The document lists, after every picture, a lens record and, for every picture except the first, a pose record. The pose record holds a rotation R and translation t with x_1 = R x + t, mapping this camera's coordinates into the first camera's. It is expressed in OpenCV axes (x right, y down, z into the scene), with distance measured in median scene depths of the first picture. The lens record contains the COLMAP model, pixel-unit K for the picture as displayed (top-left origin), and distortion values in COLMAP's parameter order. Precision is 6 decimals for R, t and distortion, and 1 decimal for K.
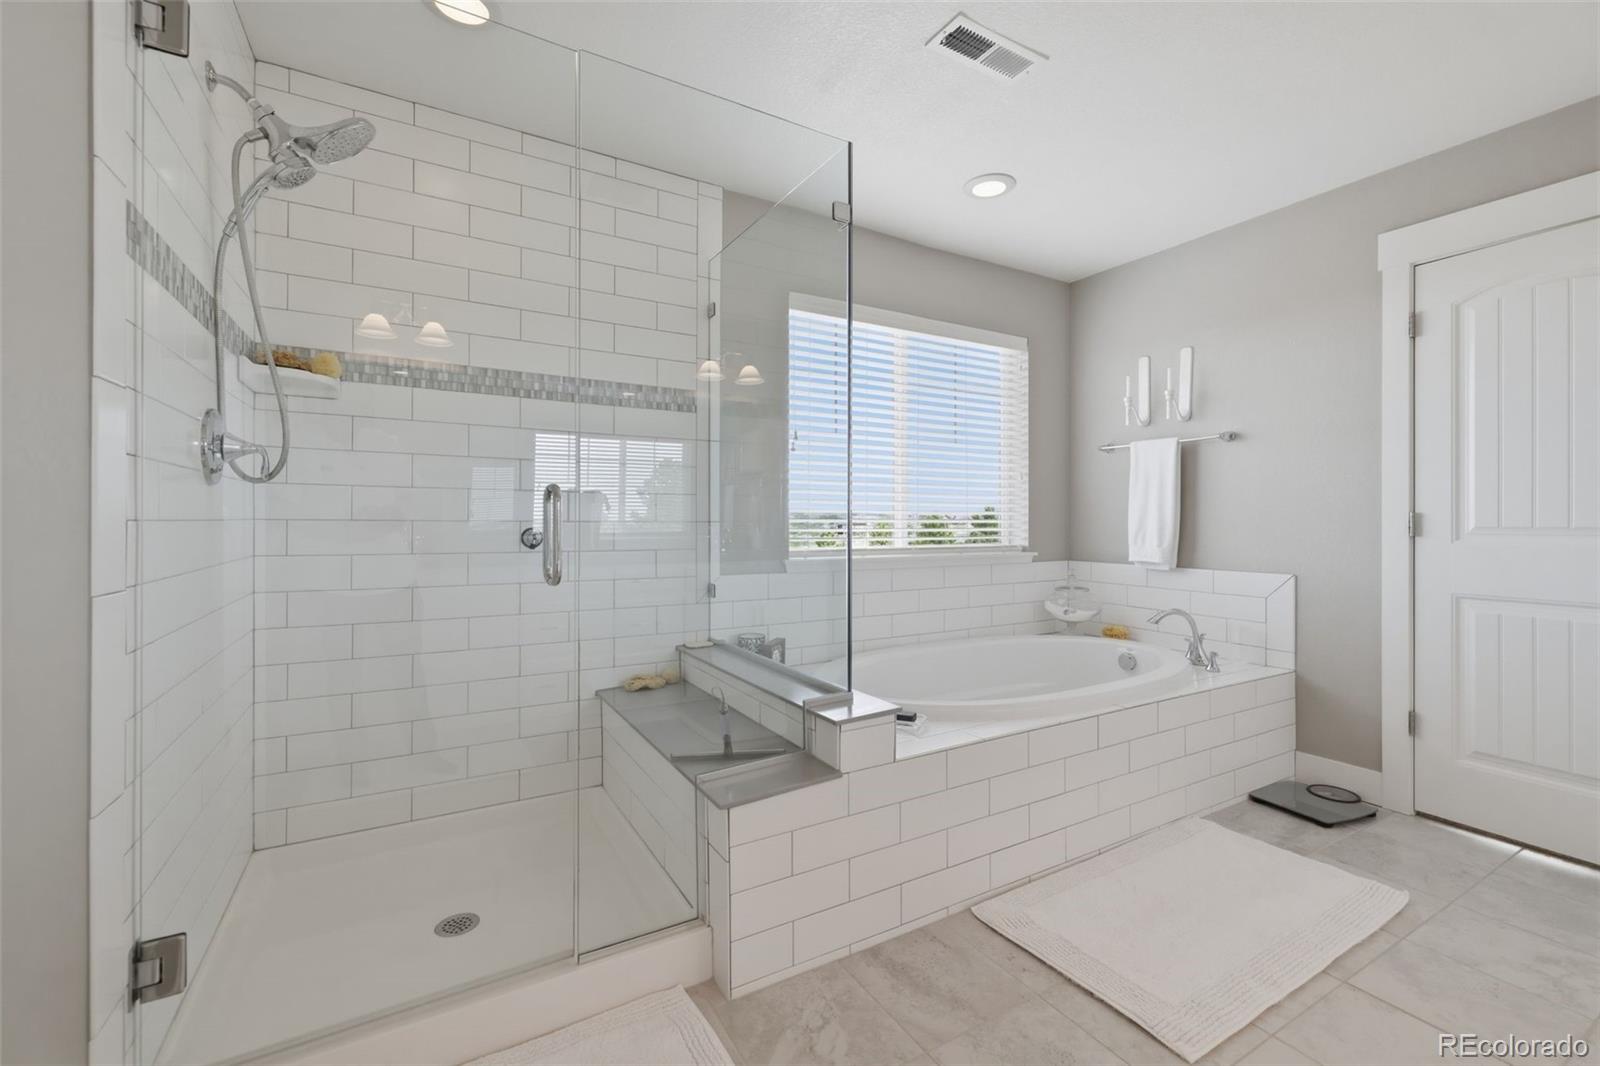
lens RADIAL K [[680.0, 0, 803.0], [0, 680.0, 523.7], [0, 0, 1]] dist [0.001371, 0.000647]
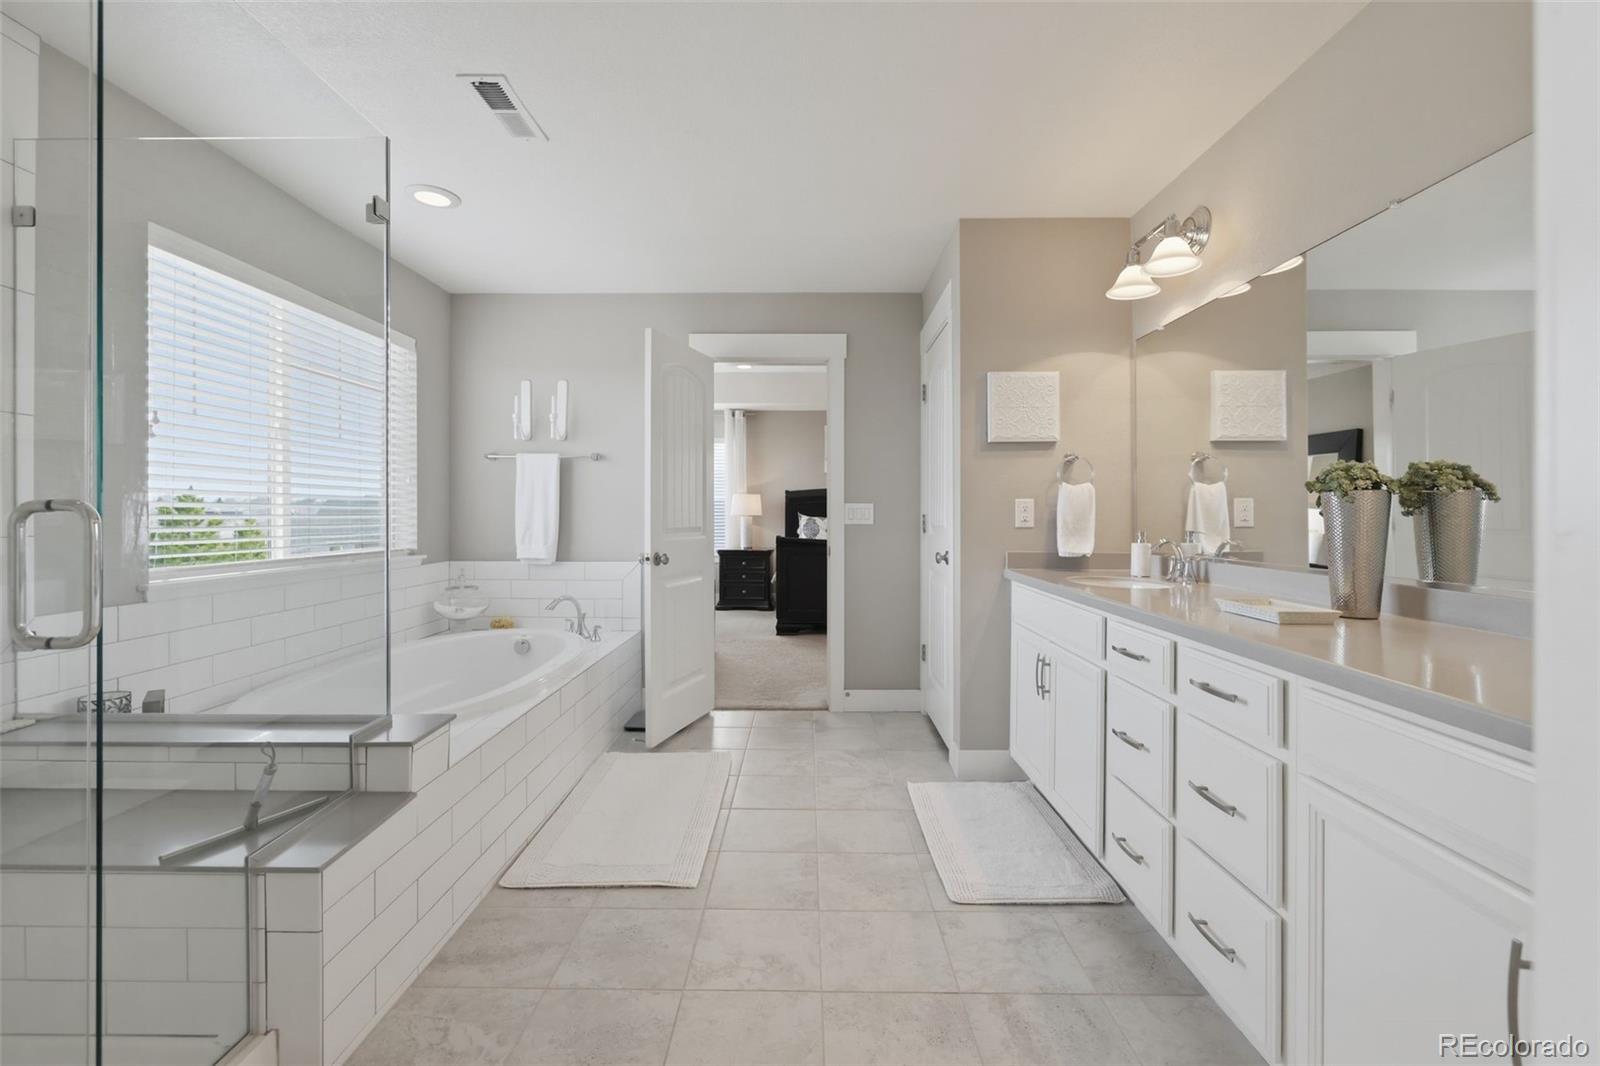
lens RADIAL K [[680.0, 0, 810.3], [0, 680.0, 517.7], [0, 0, 1]] dist [0.001371, 0.000647]
pose [[0.502734, -0.007984, 0.864404, -0.297615], [0.004909, 0.999968, 0.006381, -0.020632], [-0.864427, 0.001035, 0.502757, 0.006662]]
